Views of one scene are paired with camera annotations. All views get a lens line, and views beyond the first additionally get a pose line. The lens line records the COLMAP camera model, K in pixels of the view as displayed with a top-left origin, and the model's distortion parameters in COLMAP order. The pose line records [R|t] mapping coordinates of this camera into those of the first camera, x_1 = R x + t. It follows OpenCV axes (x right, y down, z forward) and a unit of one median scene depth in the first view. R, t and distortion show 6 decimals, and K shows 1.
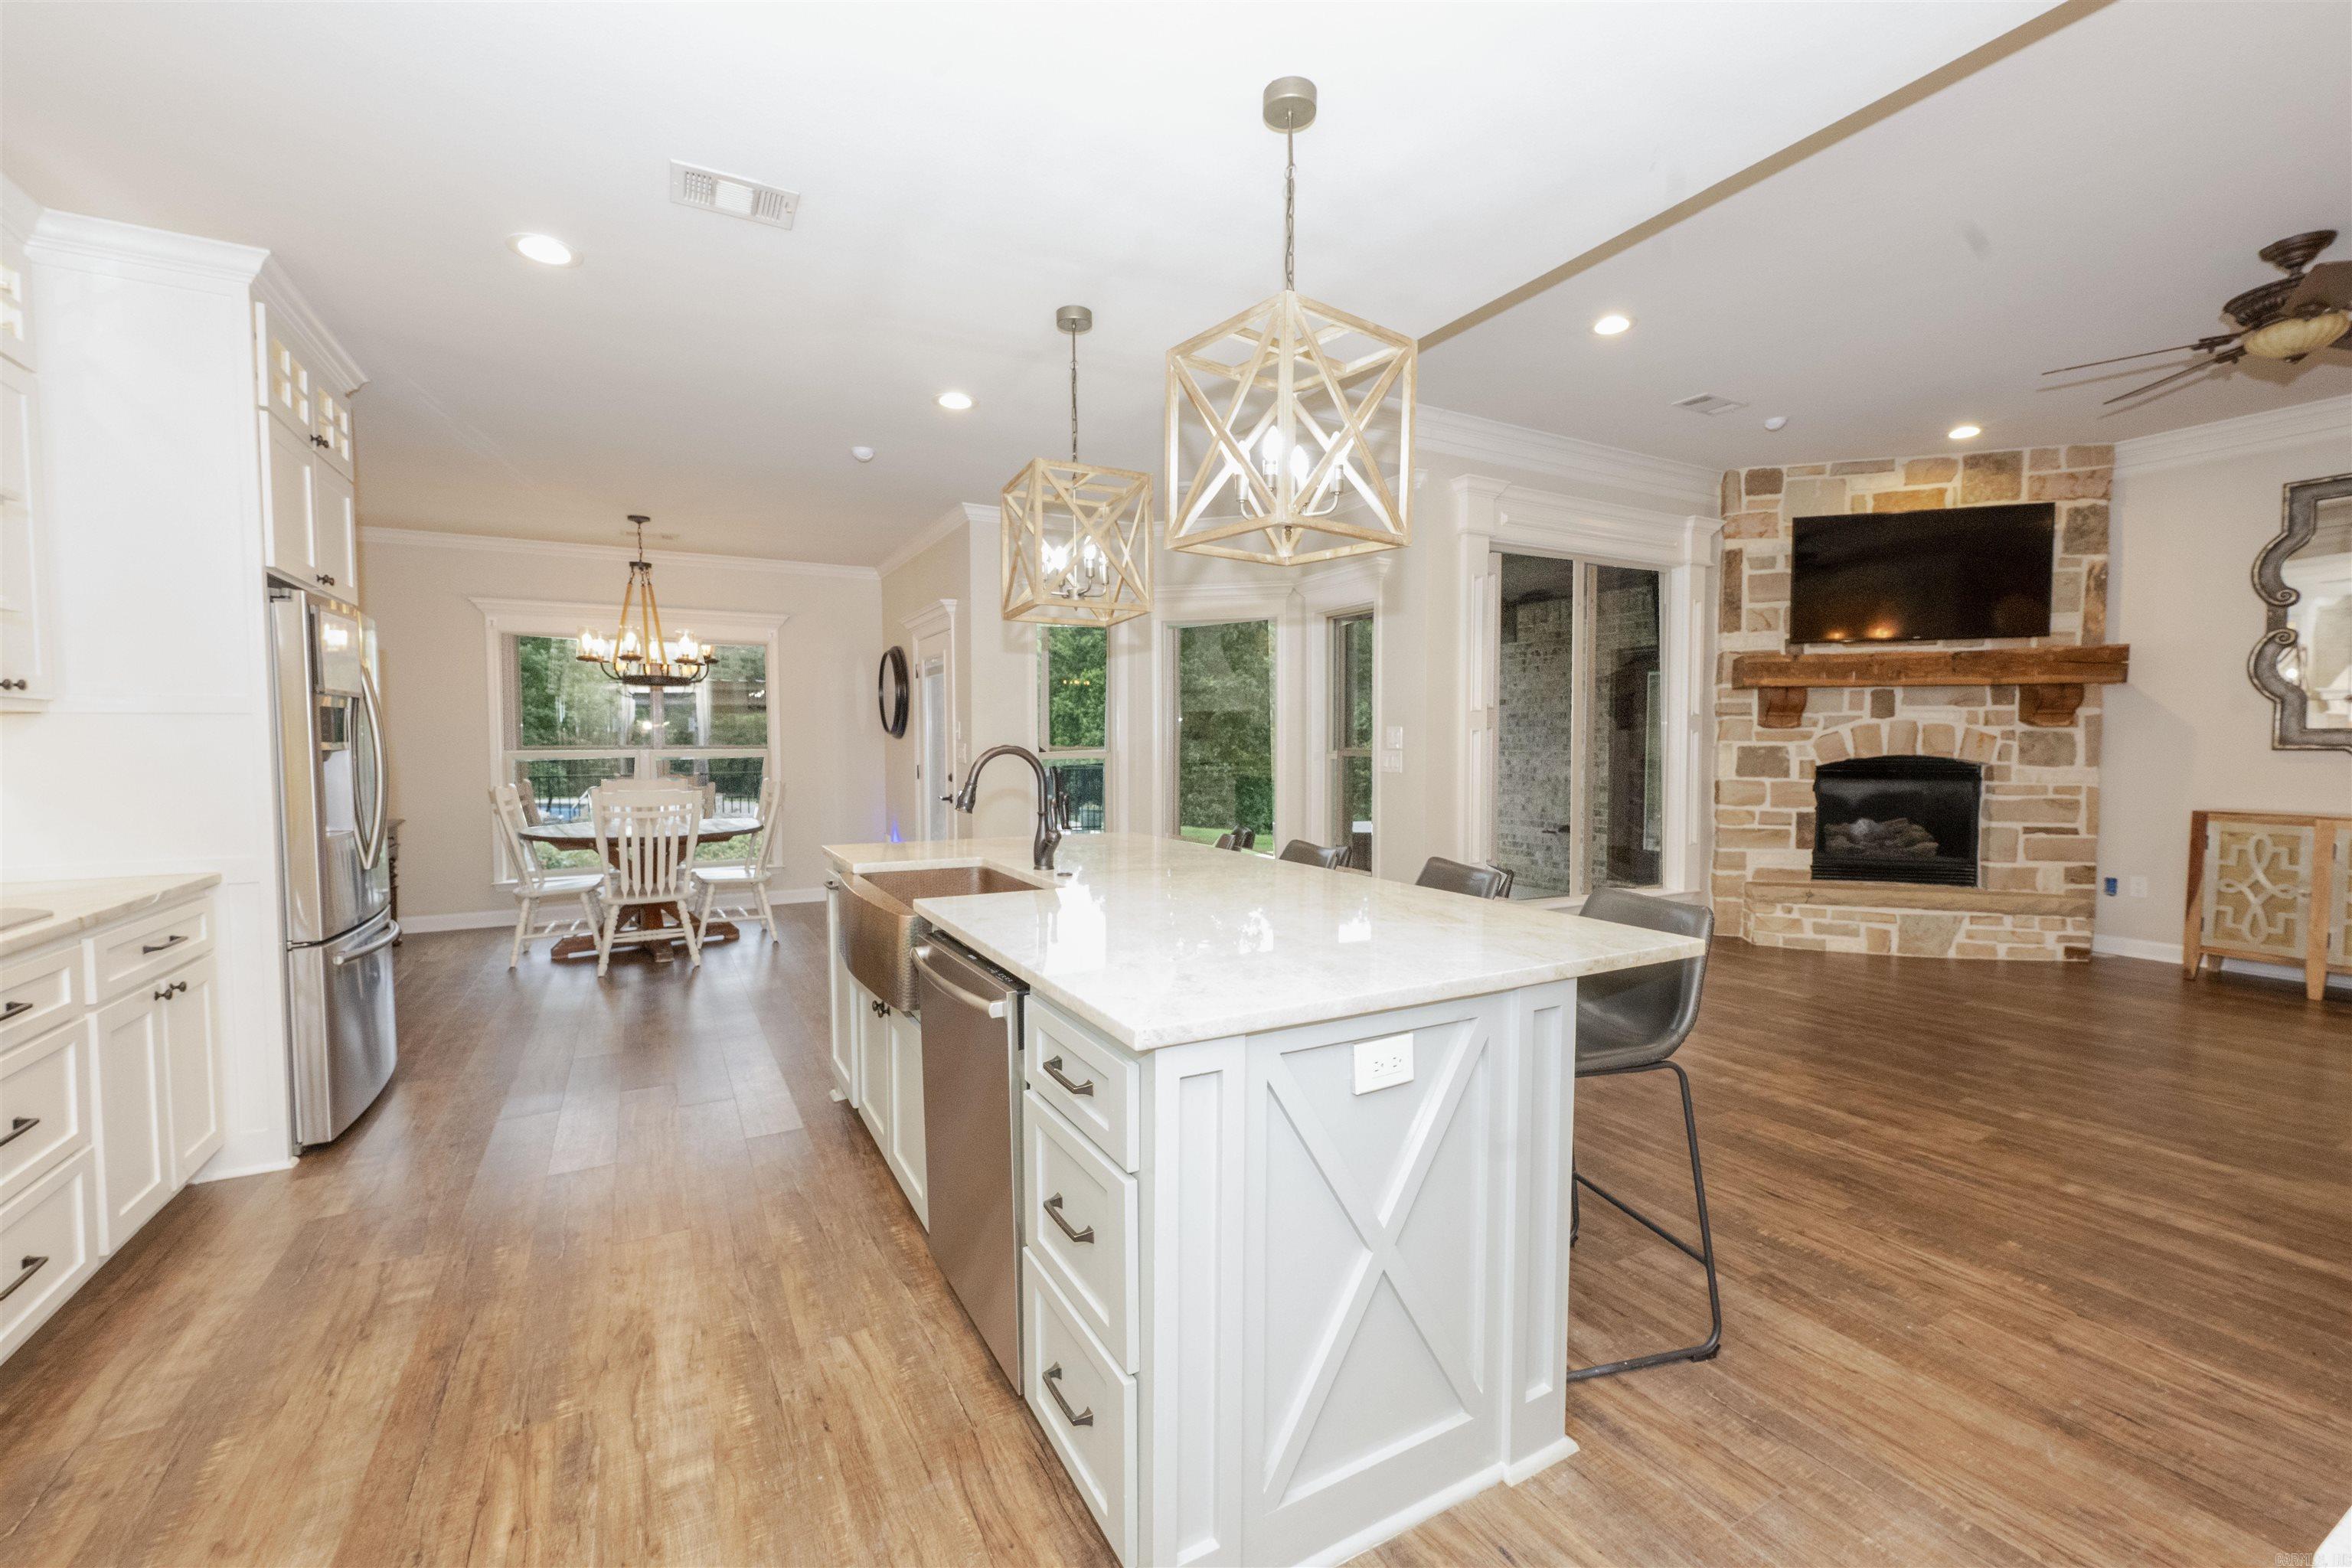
lens RADIAL K [[961.2, 0, 1172.8], [0, 961.2, 783.6], [0, 0, 1]] dist [0.002002, -0.000323]
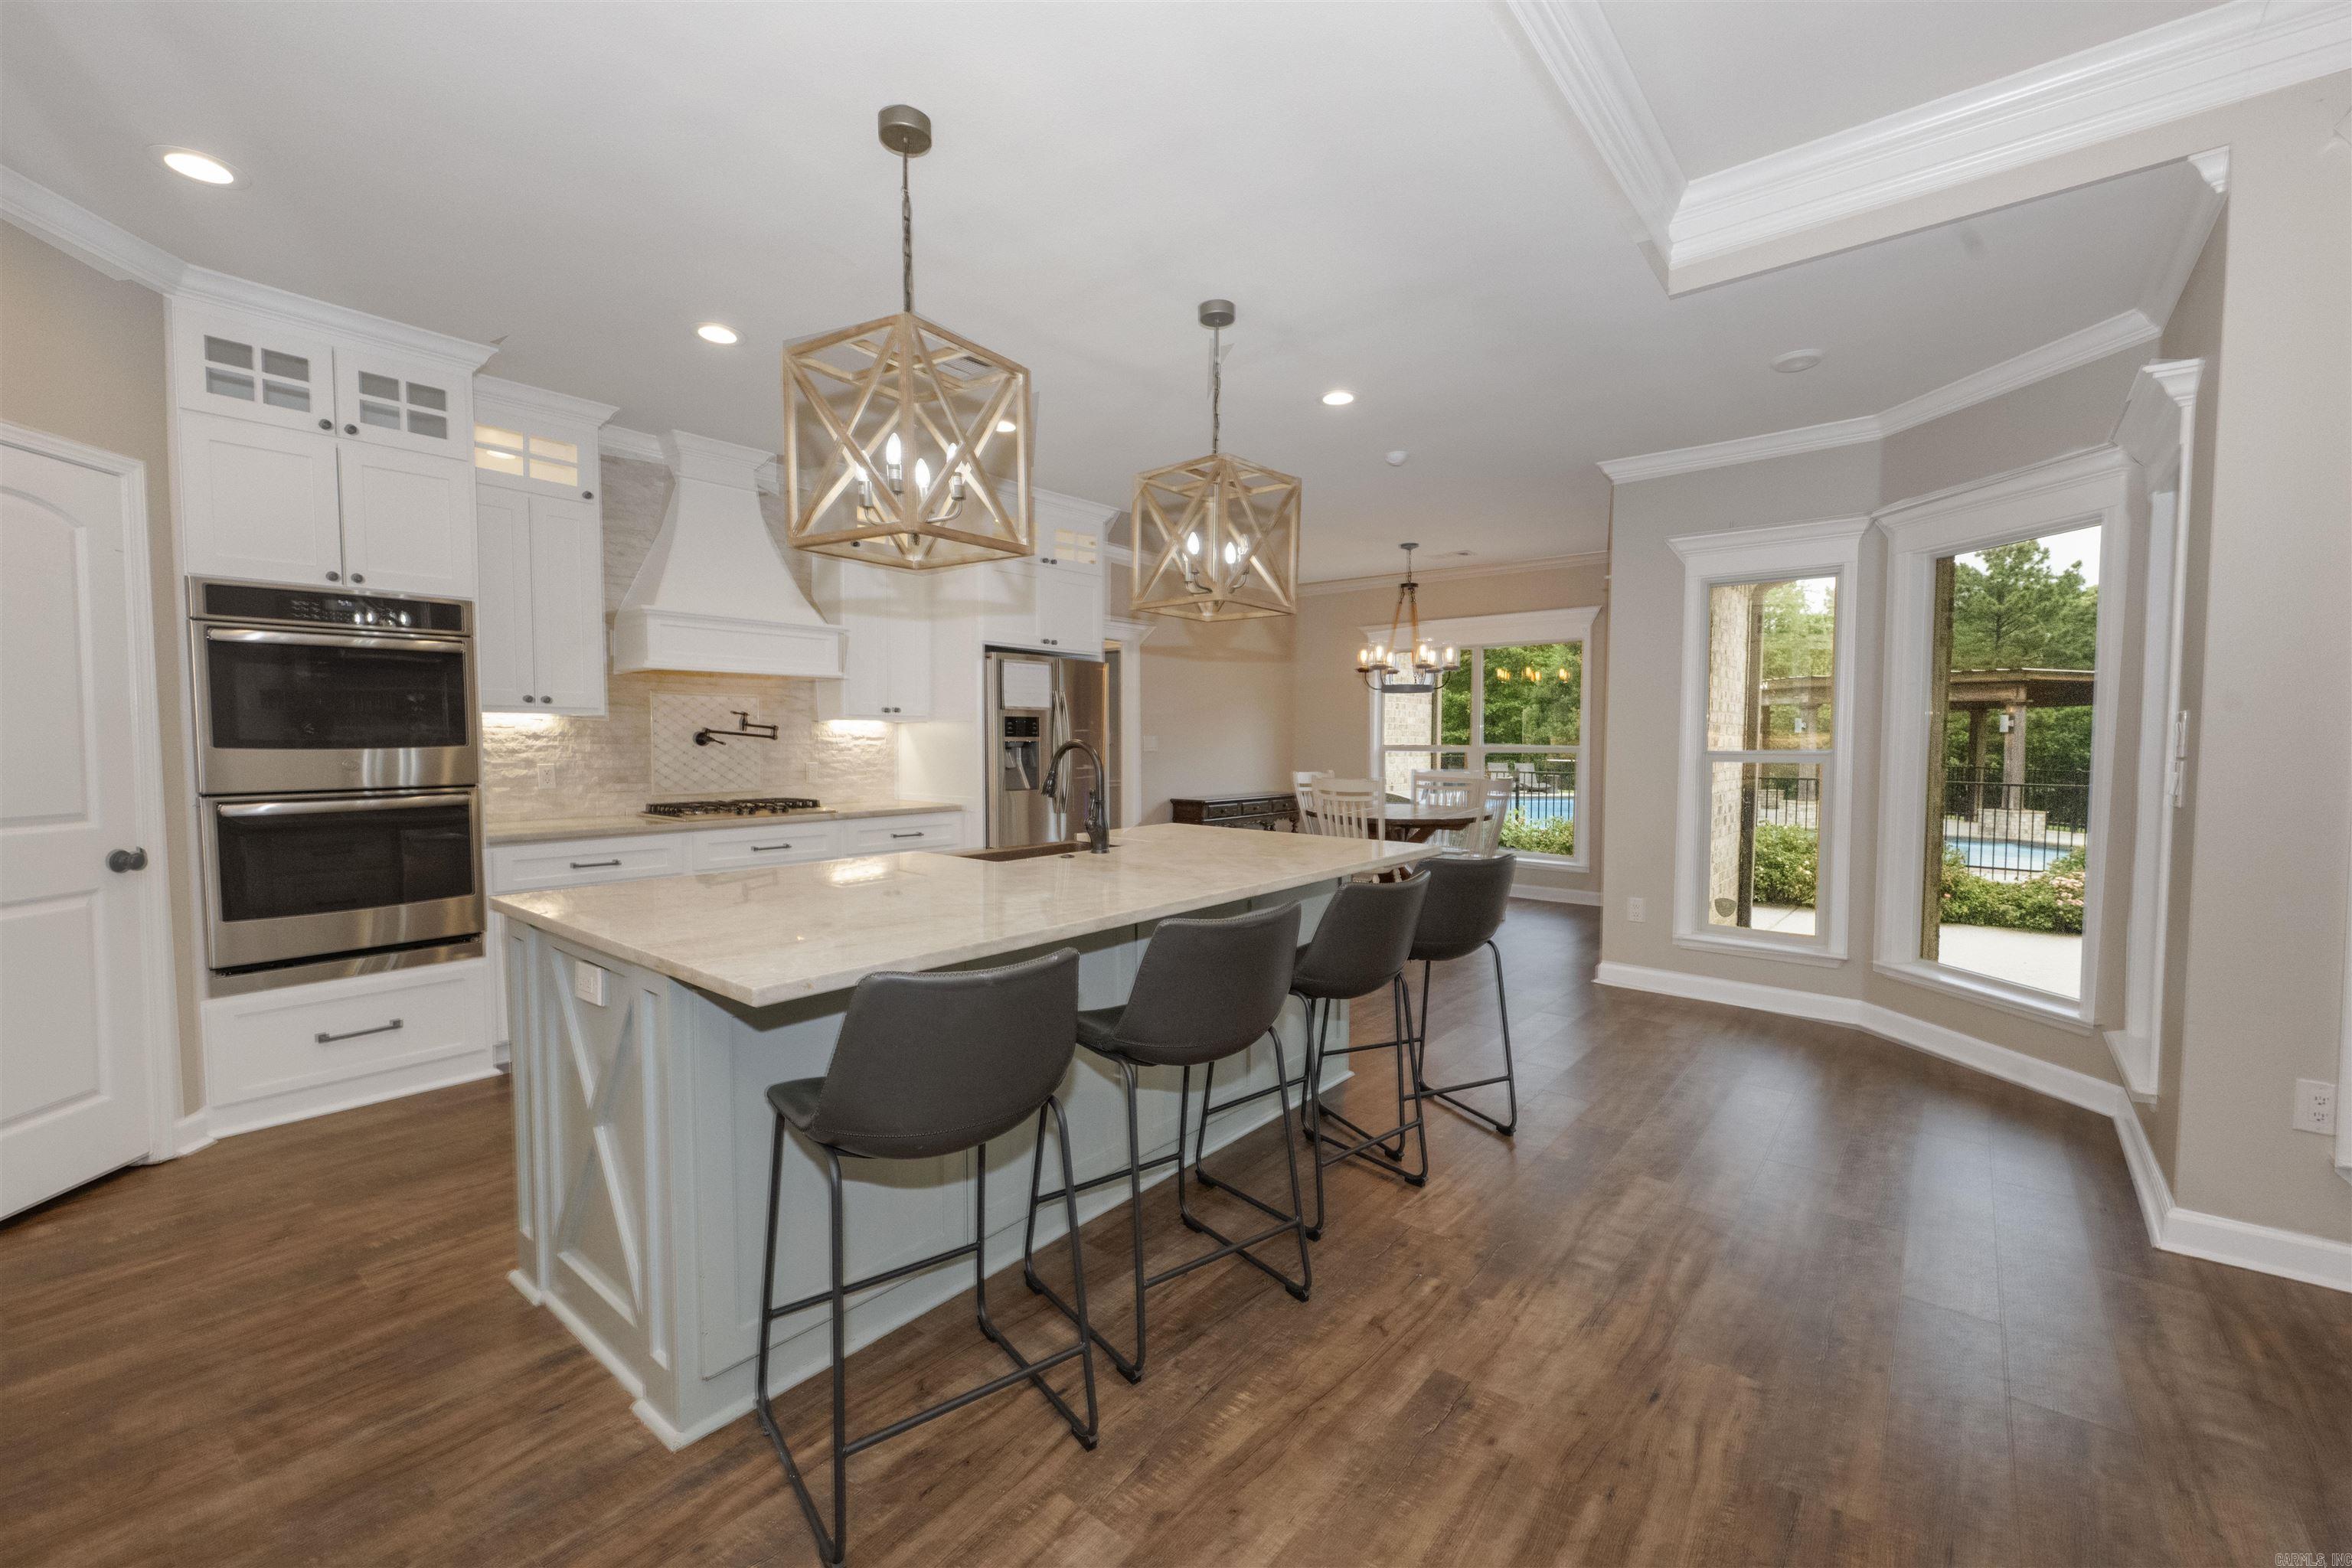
lens RADIAL K [[961.2, 0, 1172.8], [0, 961.2, 783.6], [0, 0, 1]] dist [0.002002, -0.000323]
pose [[0.371376, 0.047137, -0.927285, 0.453320], [-0.045543, 0.998433, 0.032514, -0.014413], [0.927365, 0.030156, 0.372940, 0.329058]]
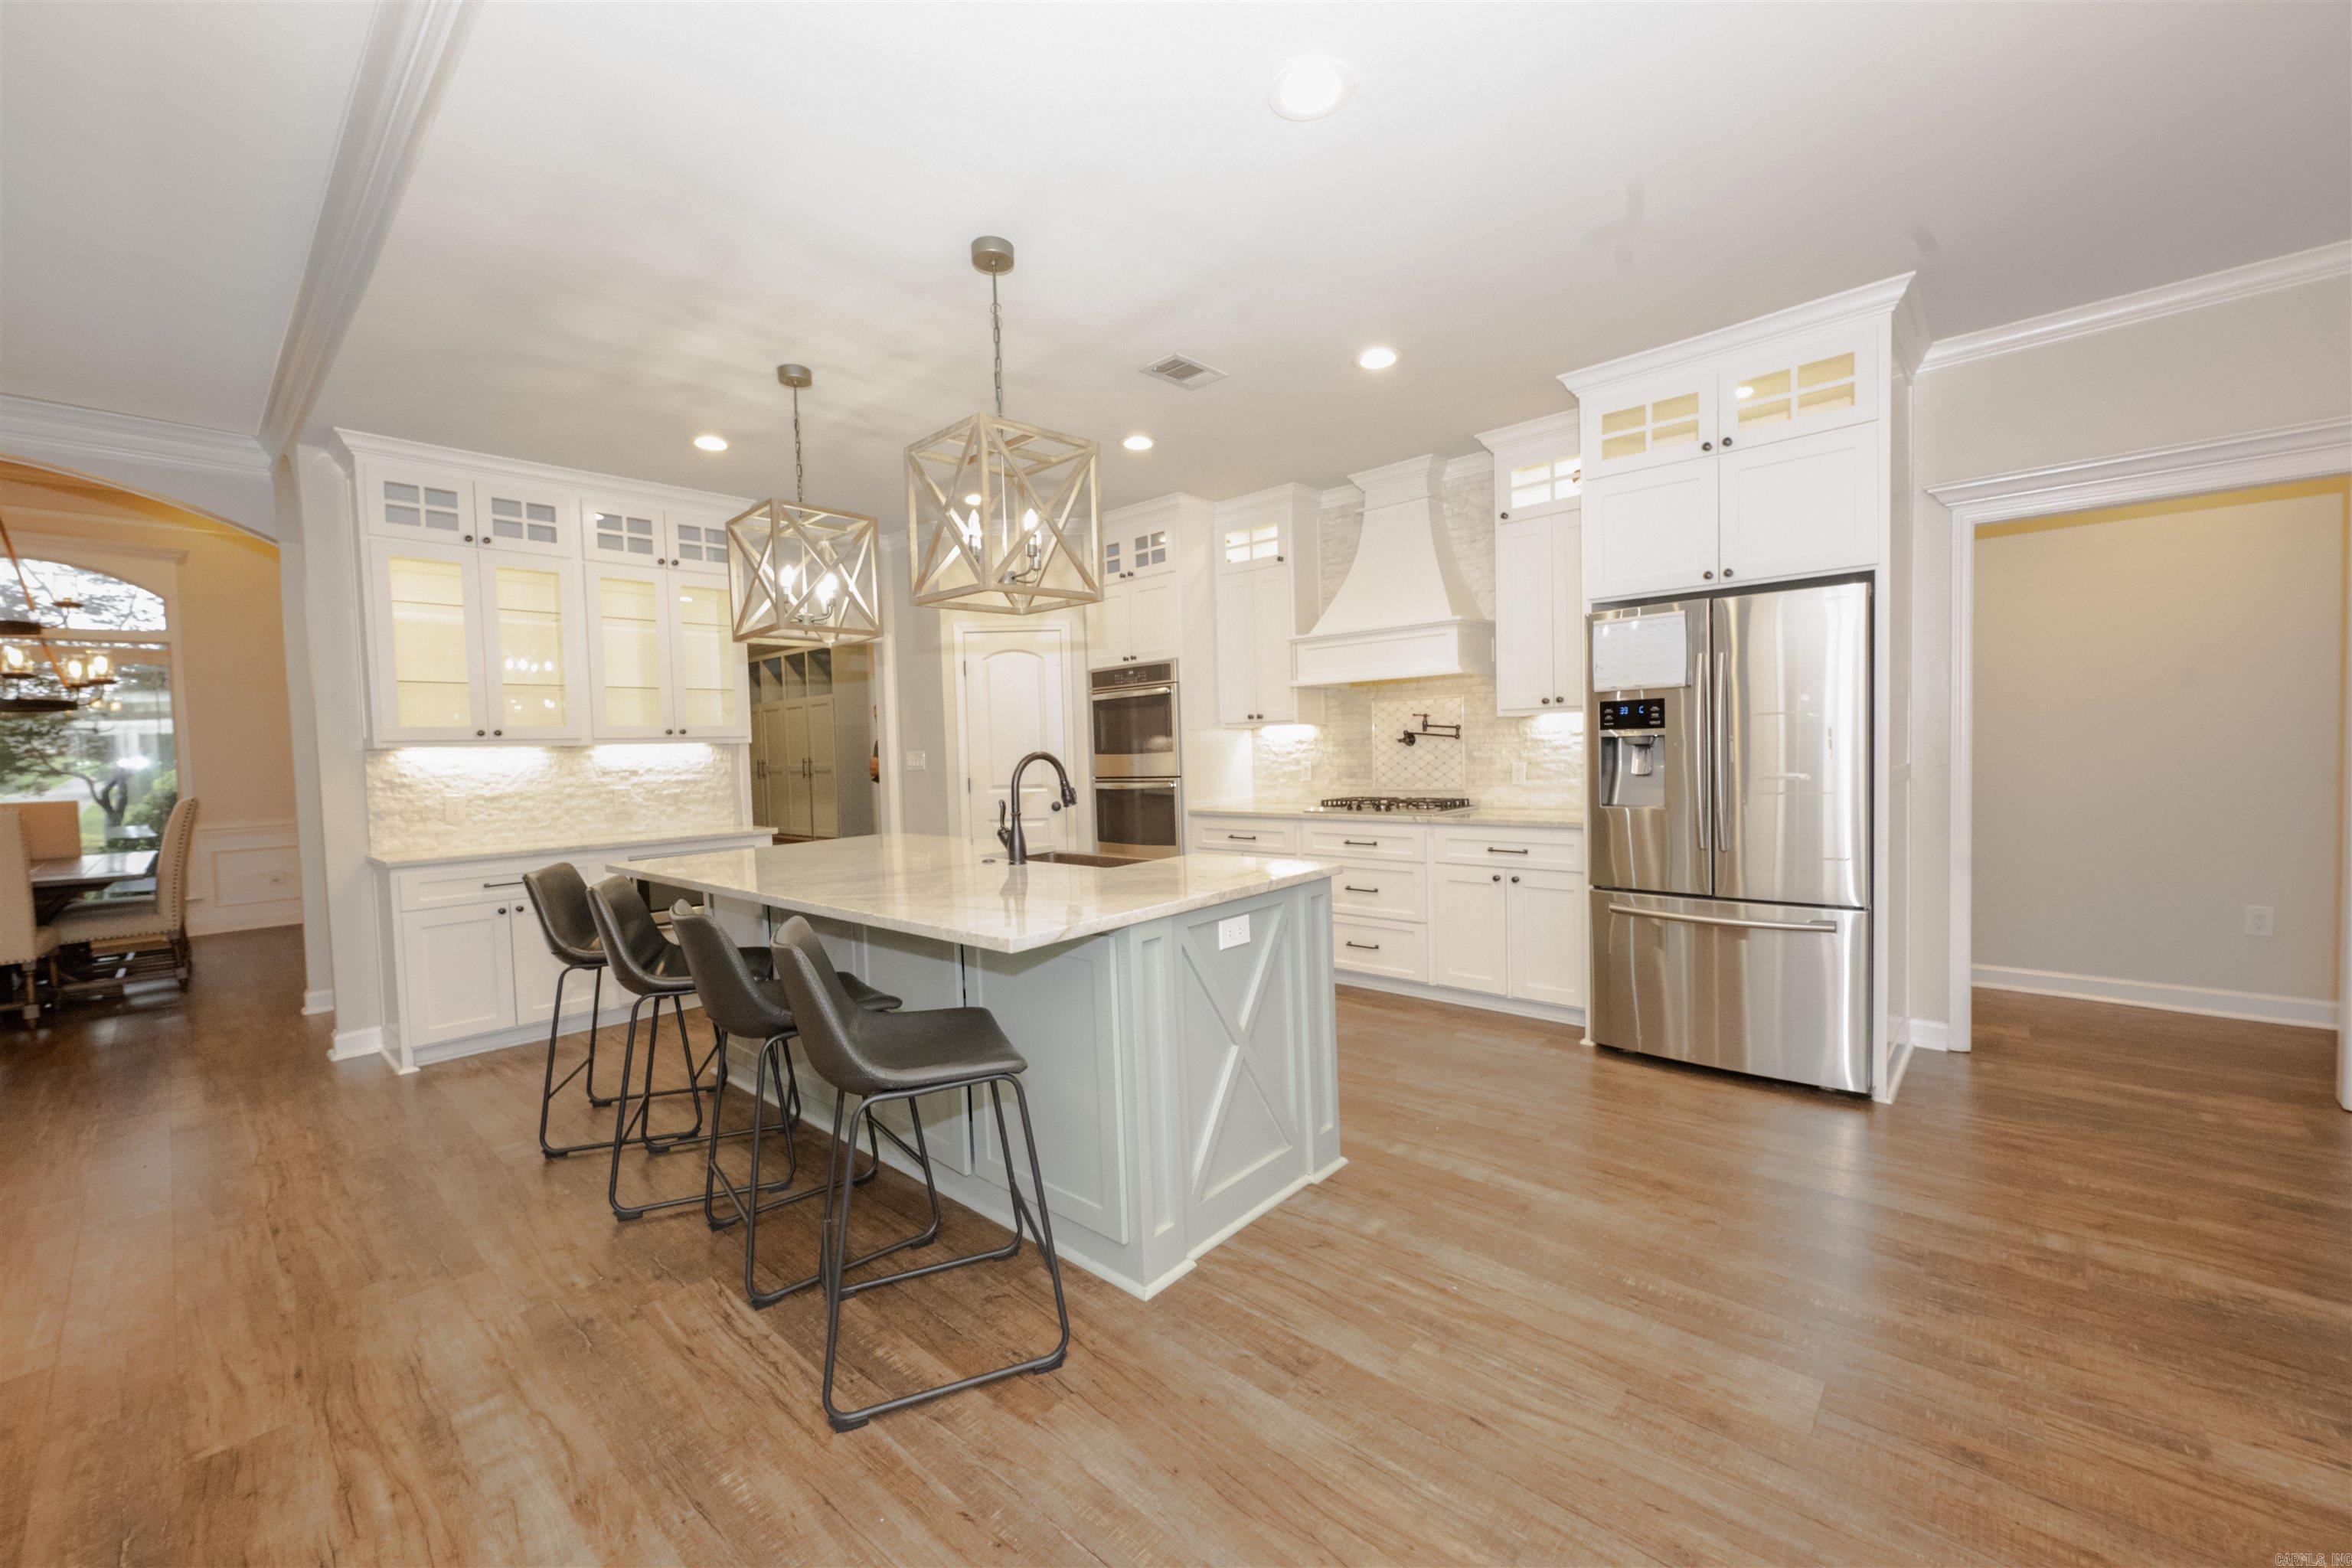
lens RADIAL K [[919.1, 0, 1176.0], [0, 919.1, 784.0], [0, 0, 1]] dist [0.002397, -0.000039]
pose [[-0.944907, 0.045936, -0.324100, 0.016700], [0.019001, 0.996132, 0.085790, -0.045132], [0.326787, 0.074905, -0.942125, 1.017015]]
